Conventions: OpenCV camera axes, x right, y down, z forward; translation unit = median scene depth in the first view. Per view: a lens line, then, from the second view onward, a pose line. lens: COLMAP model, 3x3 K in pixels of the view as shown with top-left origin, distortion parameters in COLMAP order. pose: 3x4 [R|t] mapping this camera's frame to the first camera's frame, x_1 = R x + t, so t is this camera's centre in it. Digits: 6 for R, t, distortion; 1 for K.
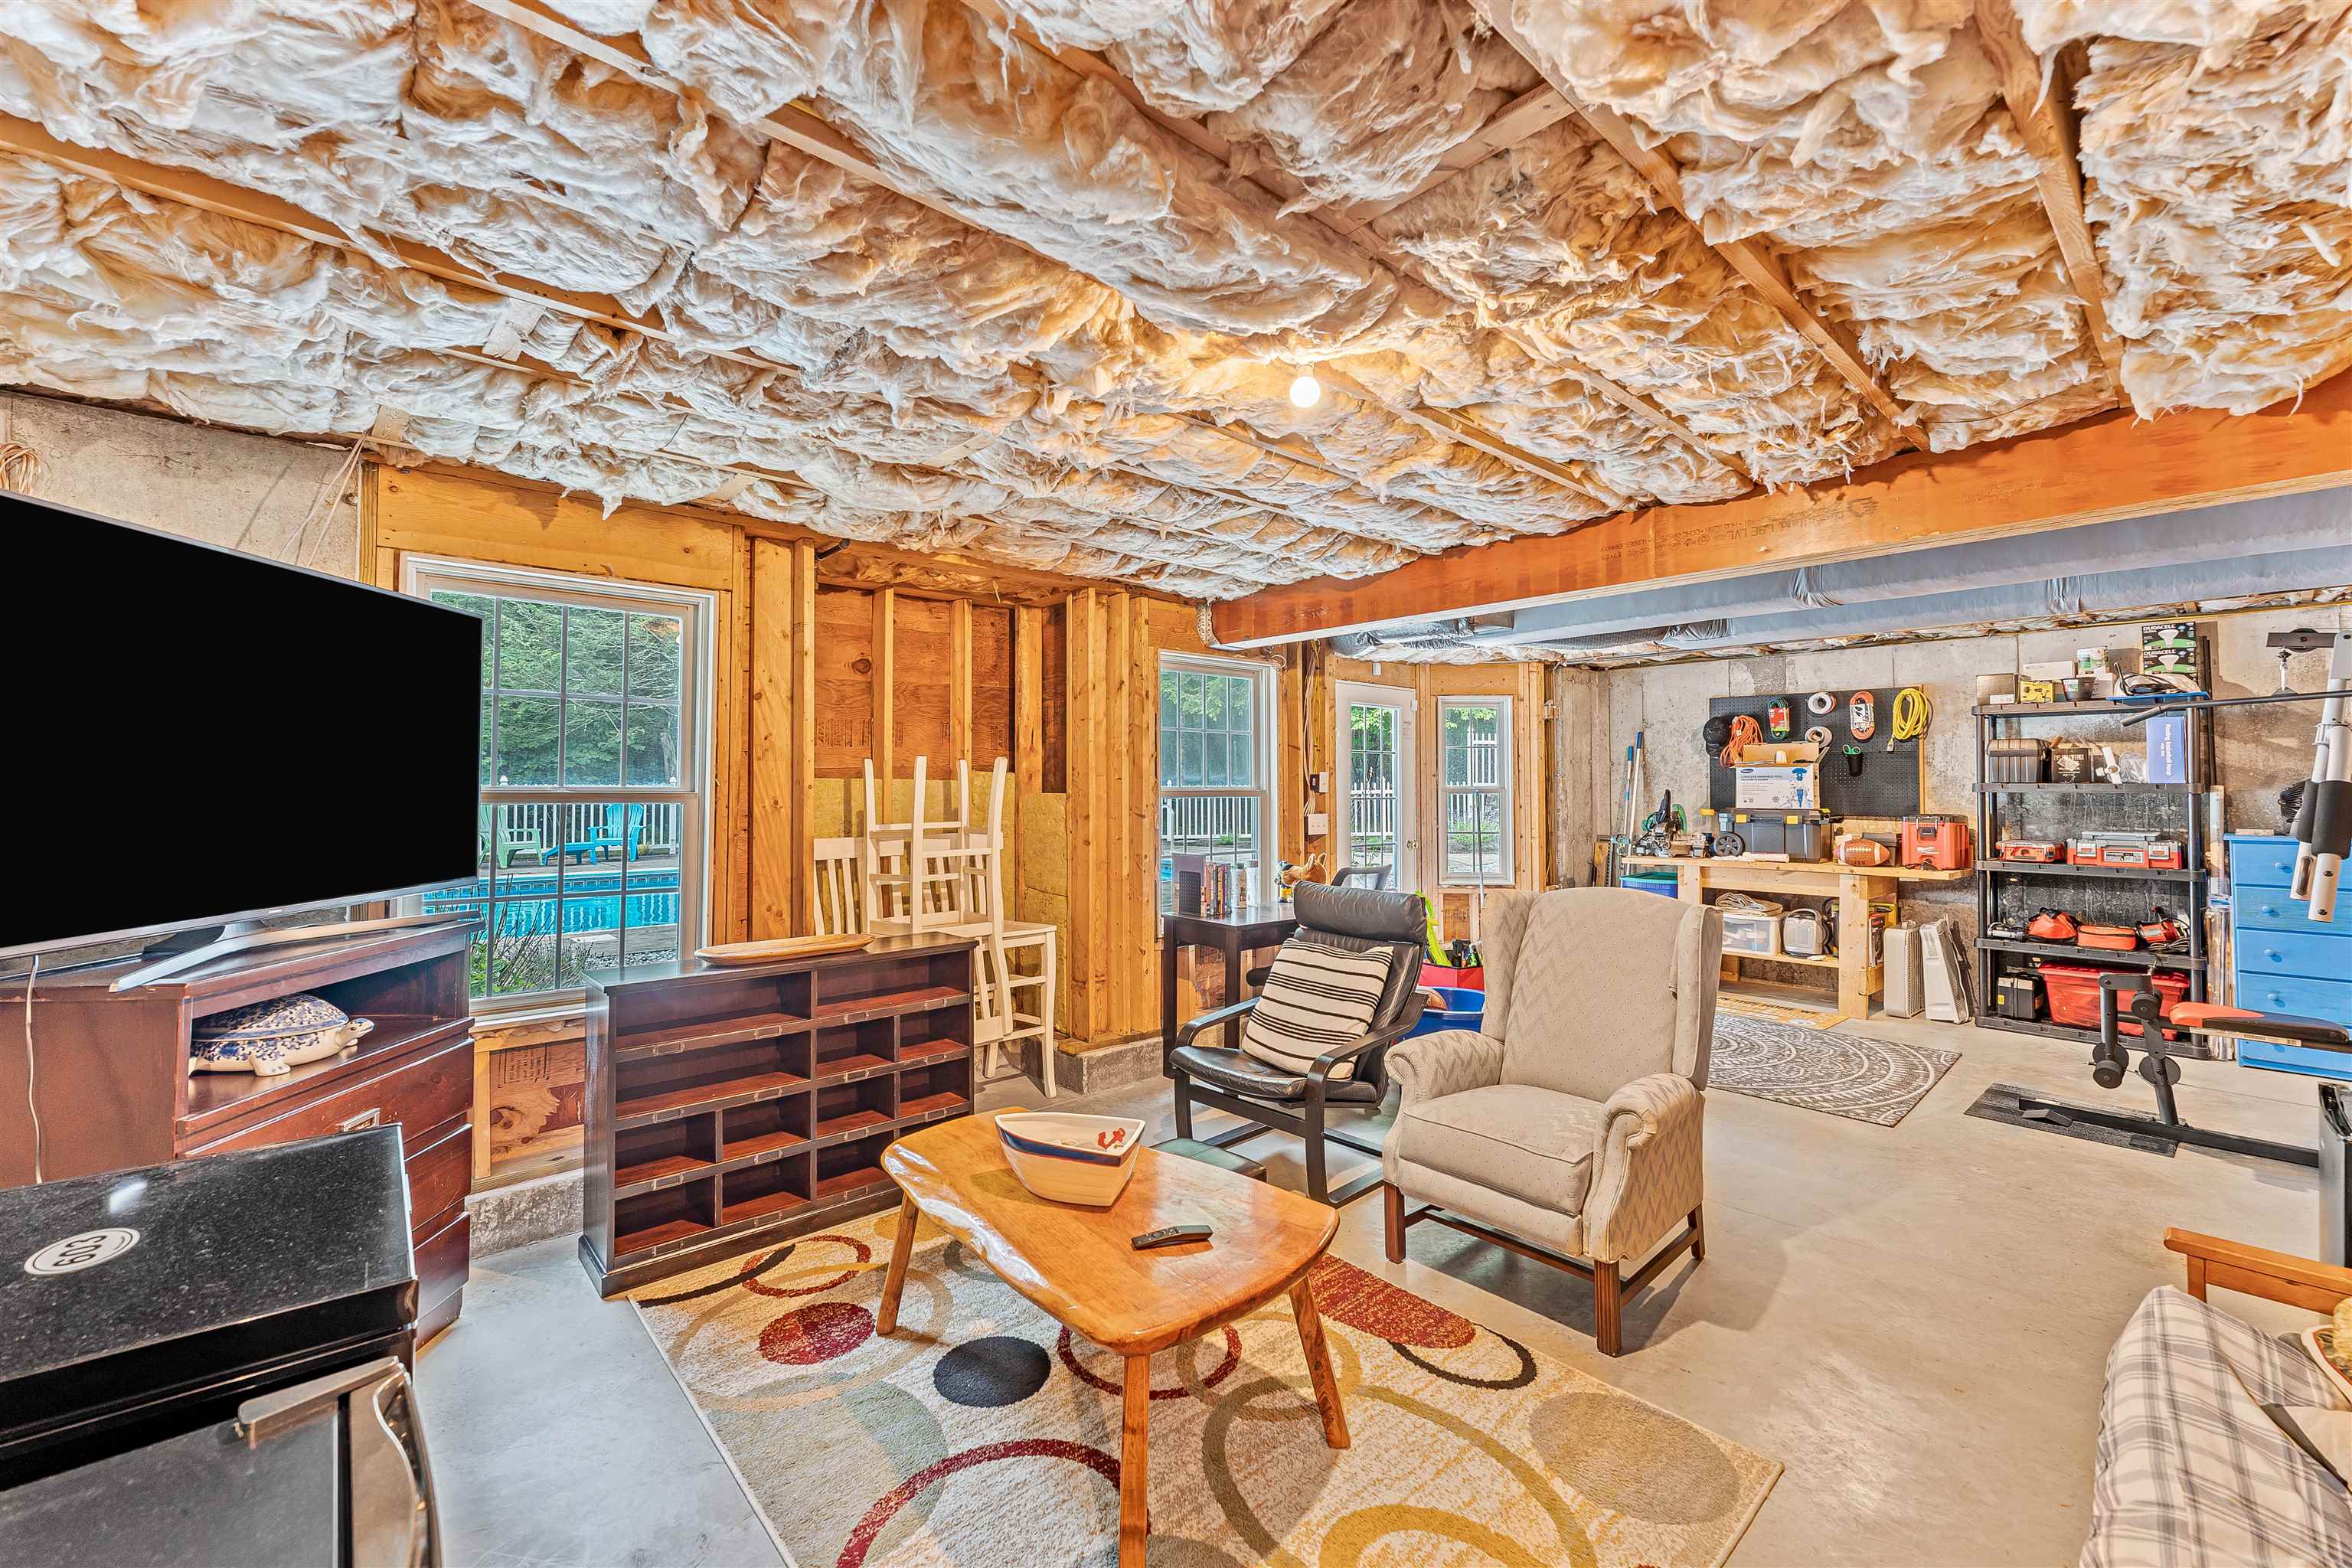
lens RADIAL K [[954.5, 0, 1176.2], [0, 954.5, 784.9], [0, 0, 1]] dist [0.000528, -0.000064]
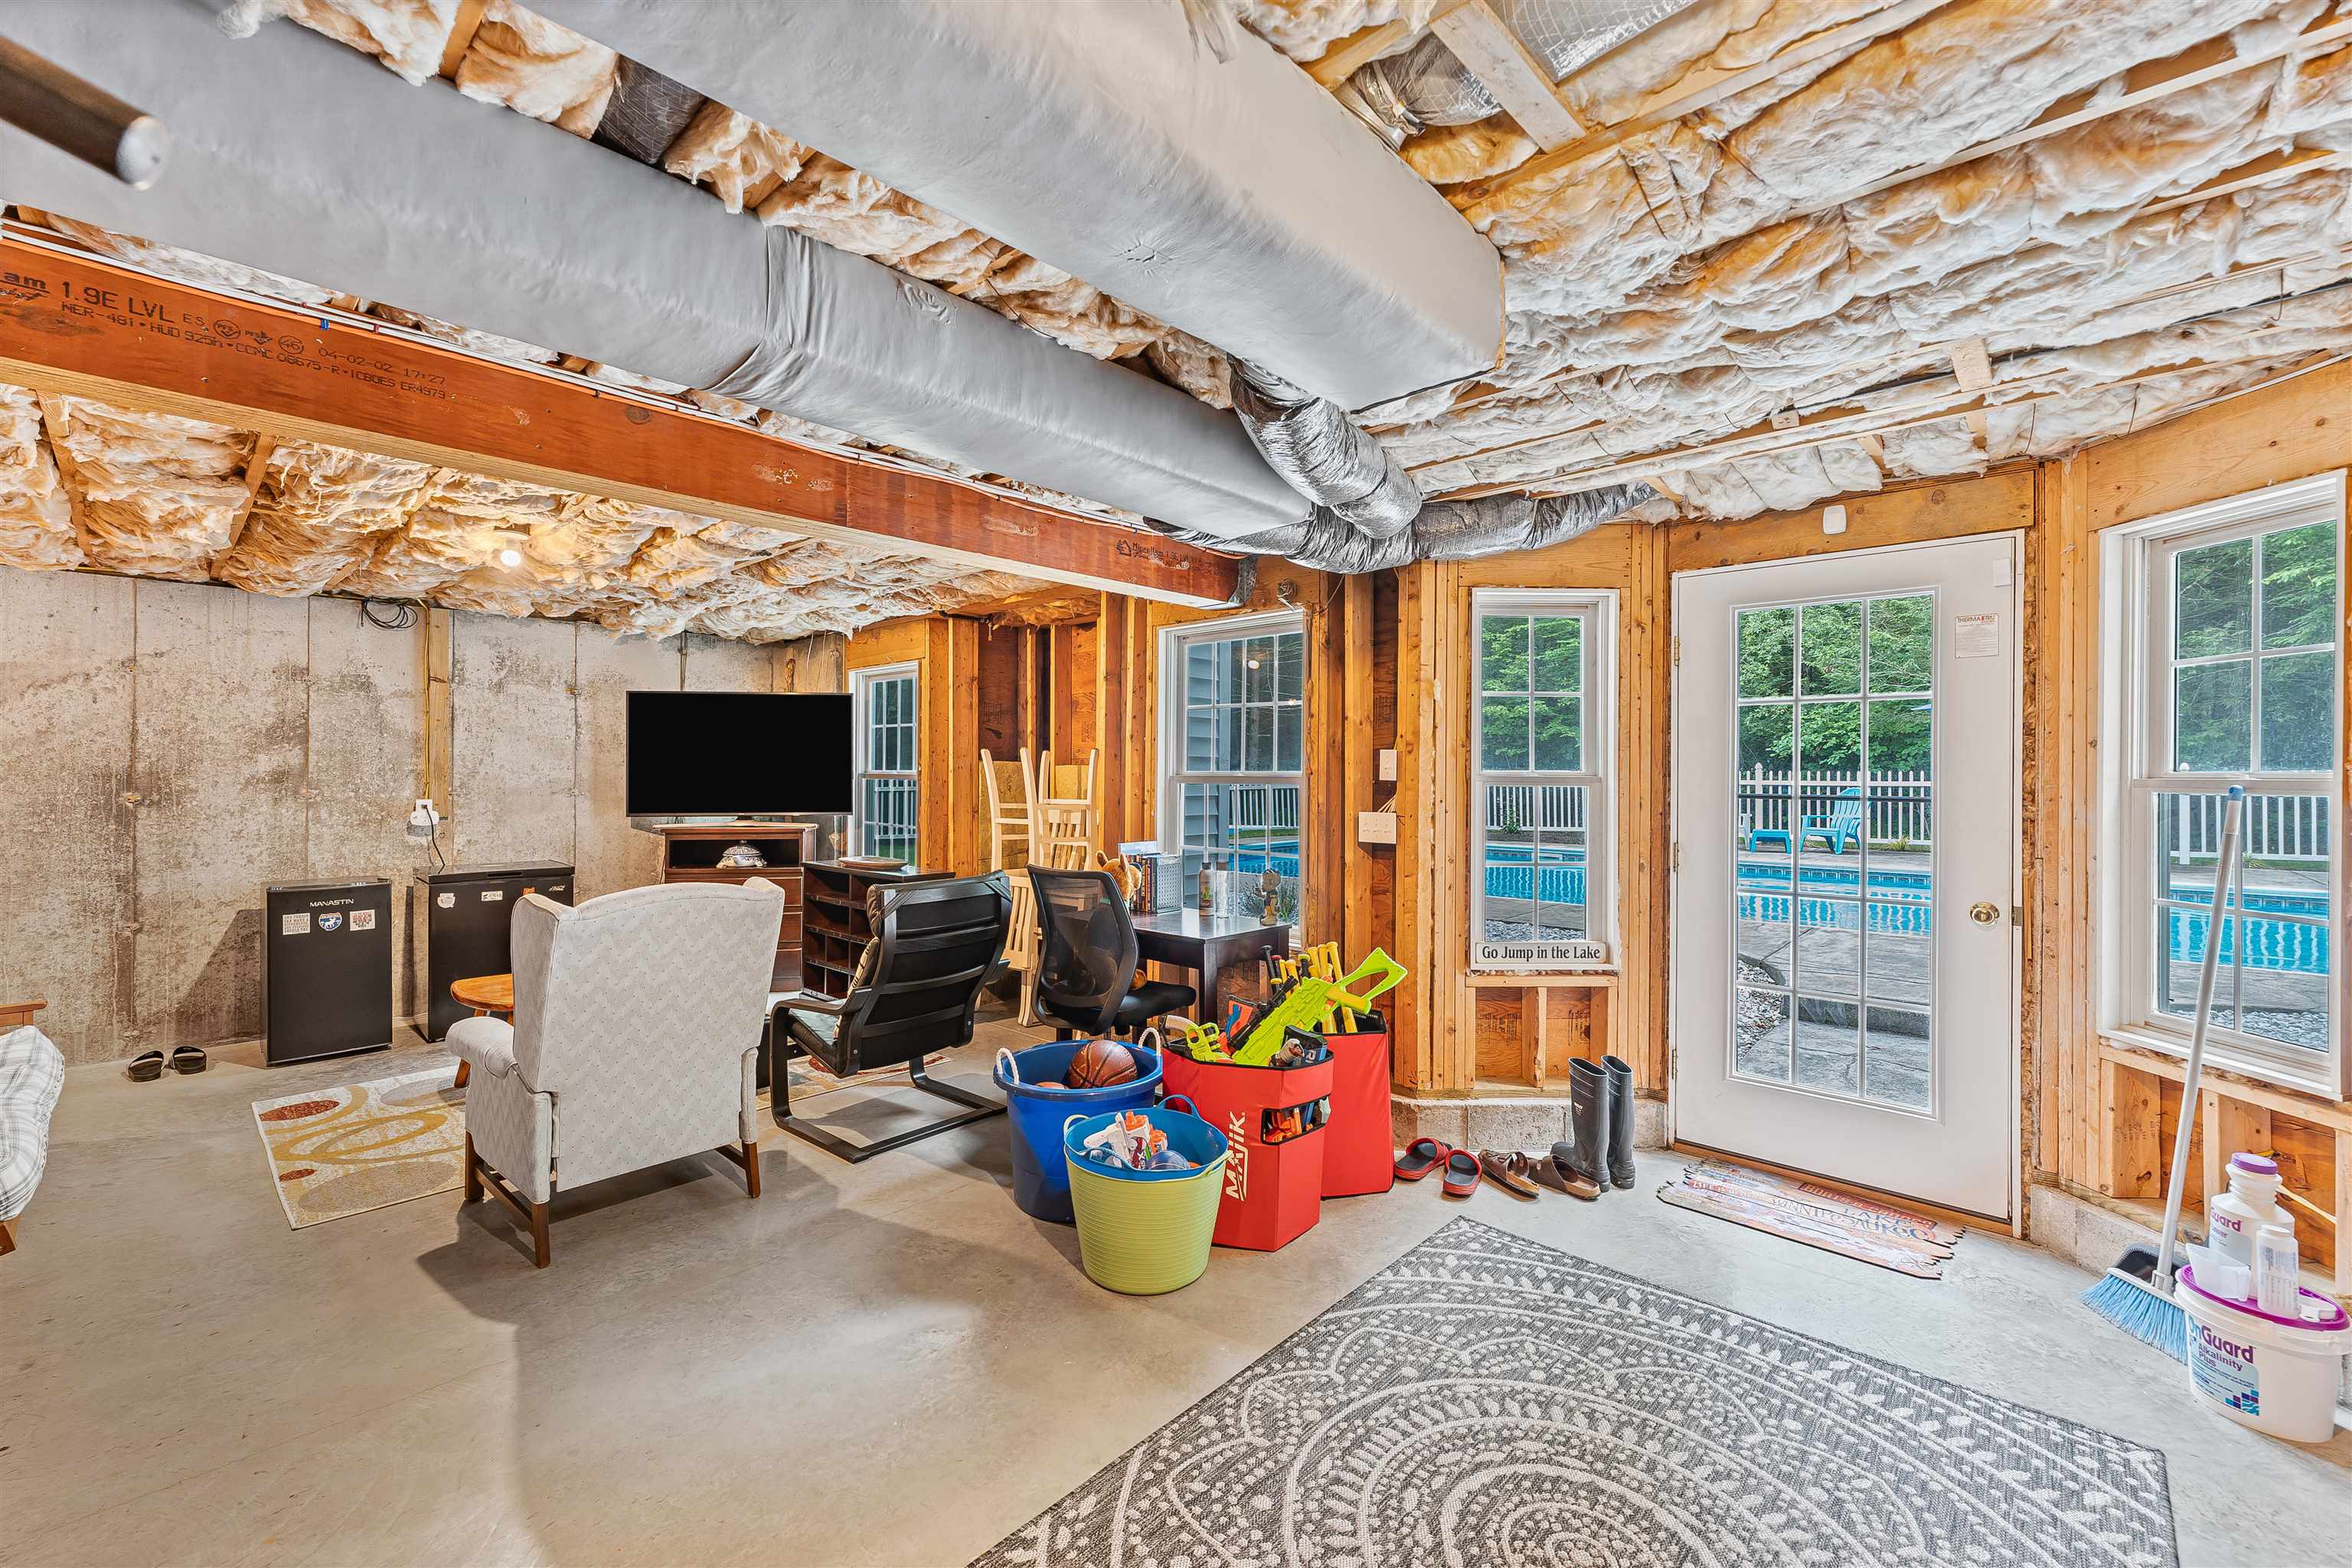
lens RADIAL K [[962.0, 0, 1180.6], [0, 962.0, 784.0], [0, 0, 1]] dist [-0.000564, -0.000112]
pose [[0.087543, 0.006813, -0.996137, 0.679951], [0.003986, 0.999966, 0.007189, 0.008559], [0.996153, -0.004600, 0.087513, 0.682519]]
